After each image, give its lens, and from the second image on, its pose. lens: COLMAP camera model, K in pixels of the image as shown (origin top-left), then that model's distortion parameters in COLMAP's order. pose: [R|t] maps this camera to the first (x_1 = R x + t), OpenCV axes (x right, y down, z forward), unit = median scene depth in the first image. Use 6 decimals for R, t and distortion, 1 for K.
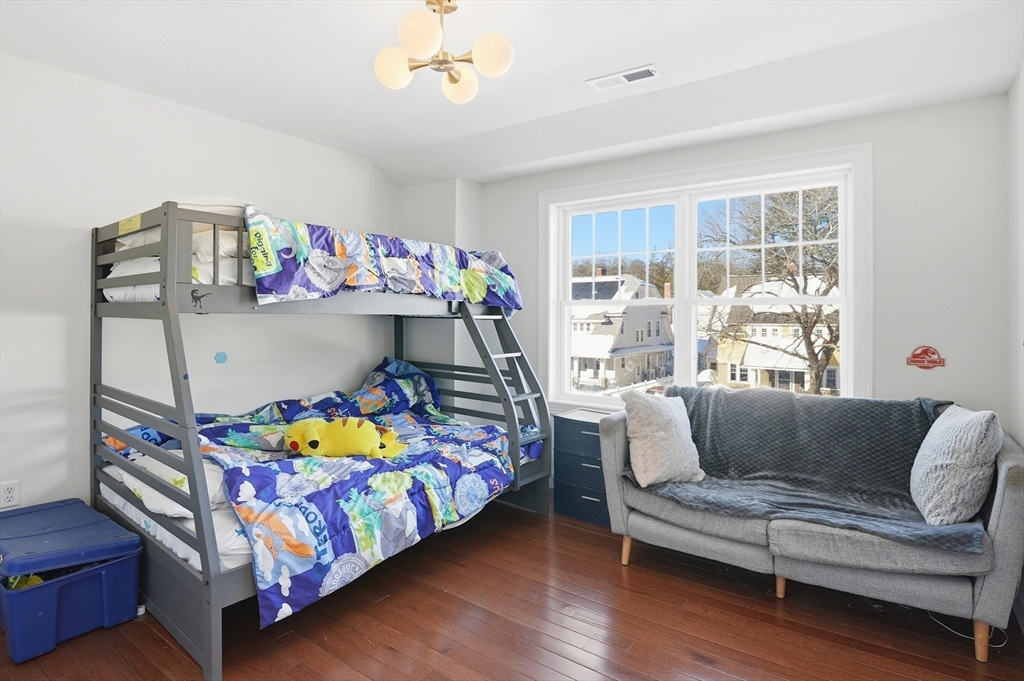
lens RADIAL K [[526.2, 0, 506.4], [0, 526.2, 312.9], [0, 0, 1]] dist [-0.004780, -0.001108]
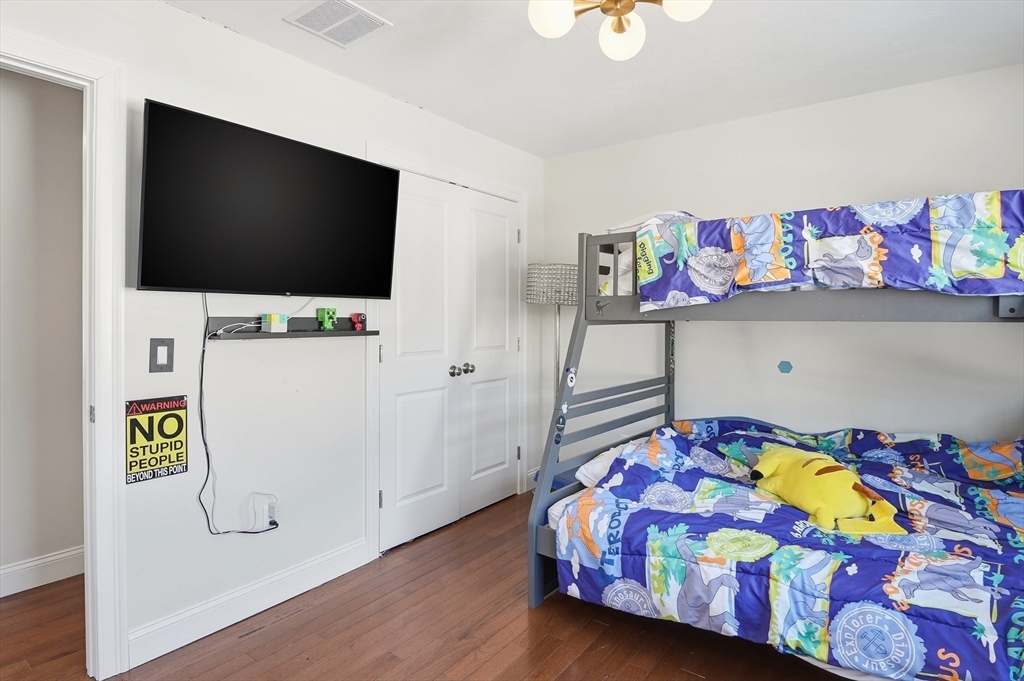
lens RADIAL K [[526.2, 0, 507.8], [0, 526.2, 322.2], [0, 0, 1]] dist [-0.004780, -0.001108]
pose [[0.021275, 0.002088, -0.999771, 0.530519], [0.003209, 0.999993, 0.002157, 0.001424], [0.999769, -0.003254, 0.021268, 0.659069]]
